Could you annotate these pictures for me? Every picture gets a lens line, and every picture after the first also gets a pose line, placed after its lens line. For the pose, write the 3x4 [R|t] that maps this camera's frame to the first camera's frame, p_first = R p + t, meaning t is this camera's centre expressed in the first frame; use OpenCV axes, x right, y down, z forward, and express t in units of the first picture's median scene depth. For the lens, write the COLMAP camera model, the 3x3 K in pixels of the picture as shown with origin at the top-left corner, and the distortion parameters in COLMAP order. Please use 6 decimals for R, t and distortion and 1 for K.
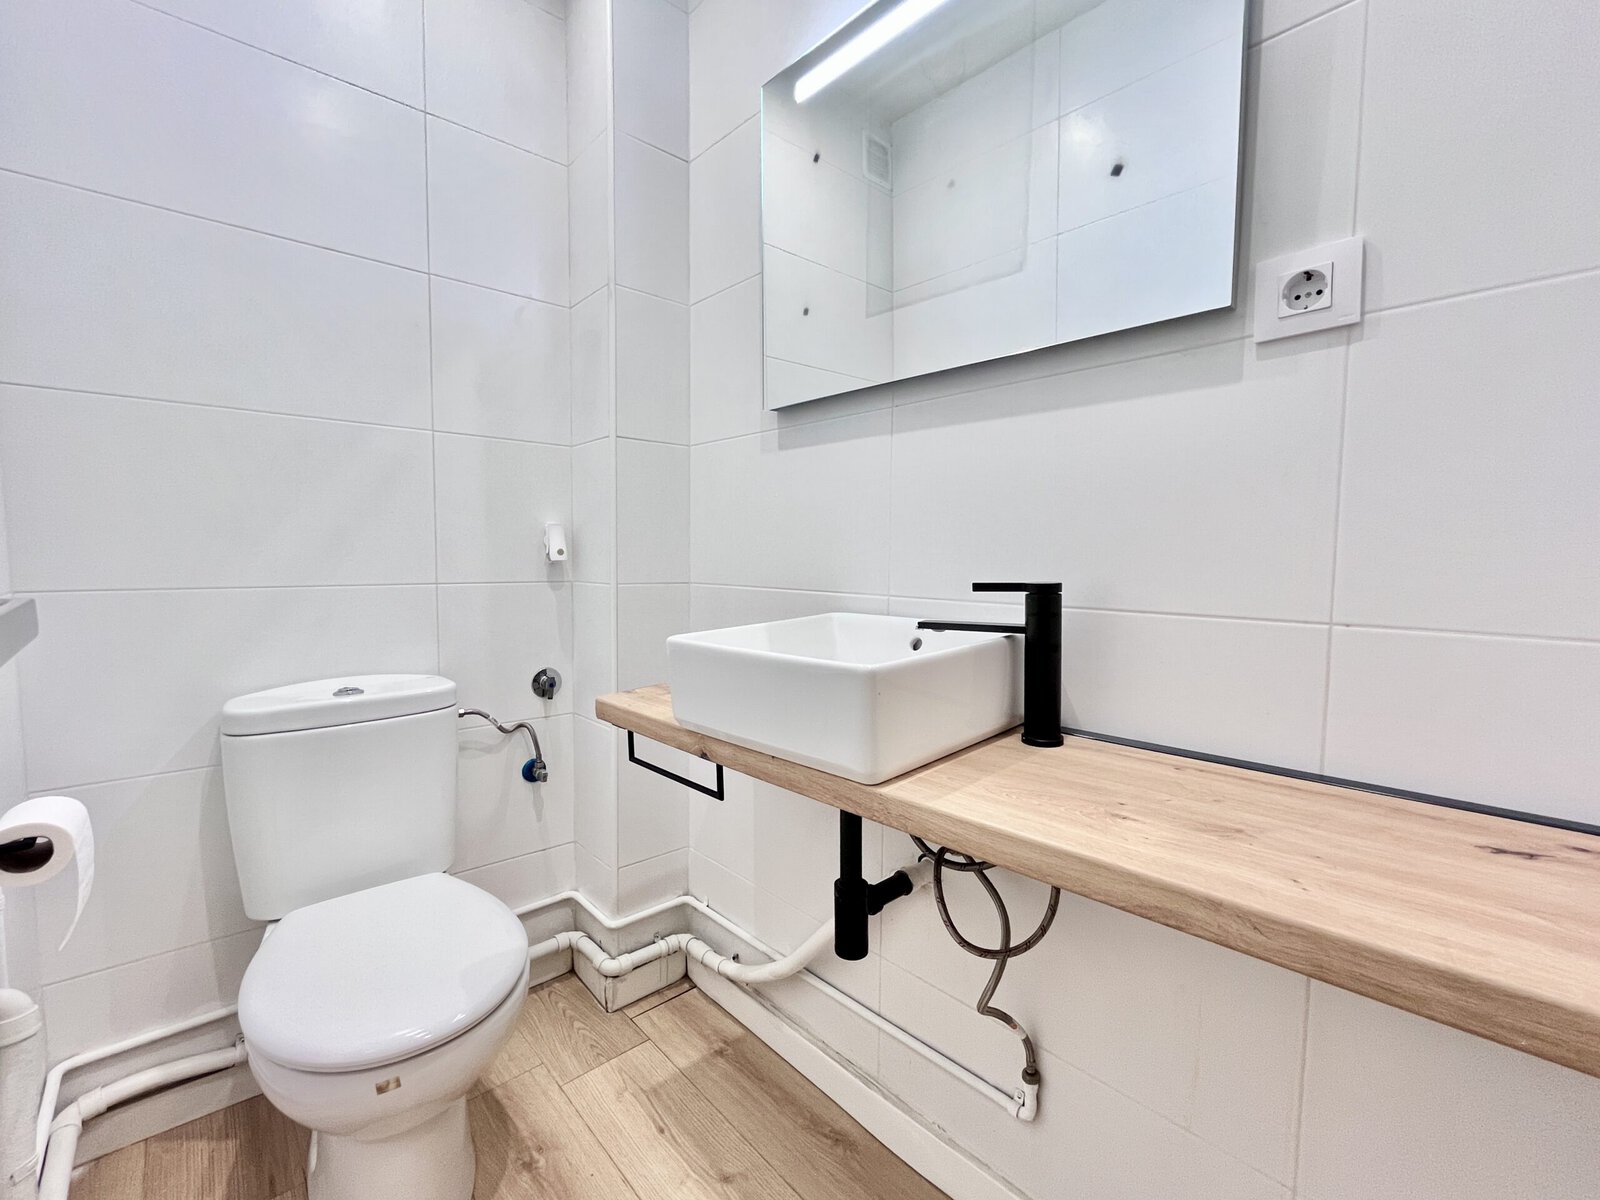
lens RADIAL K [[653.6, 0, 800.0], [0, 653.6, 600.0], [0, 0, 1]] dist [-0.002076, -0.000022]
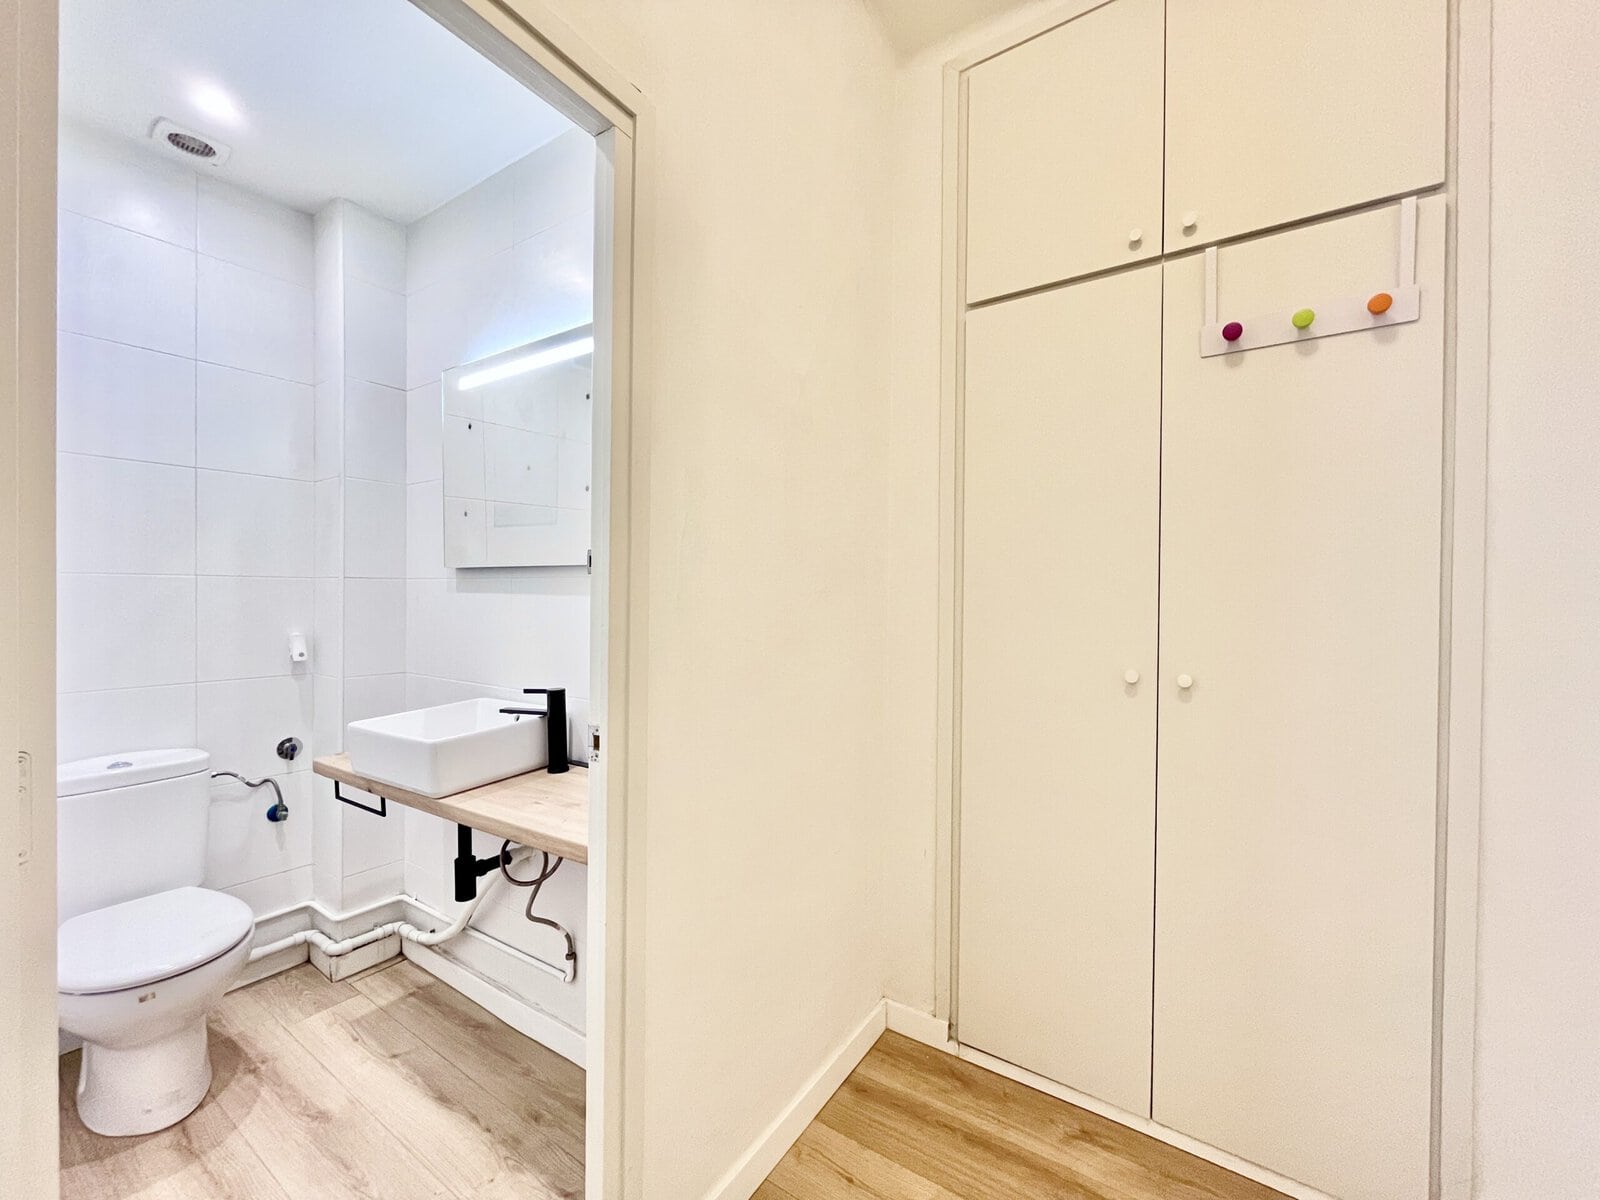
lens RADIAL K [[642.1, 0, 800.0], [0, 642.1, 600.0], [0, 0, 1]] dist [0.000669, -0.000410]
pose [[0.973844, -0.004572, 0.227173, 0.415457], [0.015598, 0.998784, -0.046764, -0.123407], [-0.226684, 0.049084, 0.972731, -0.679335]]
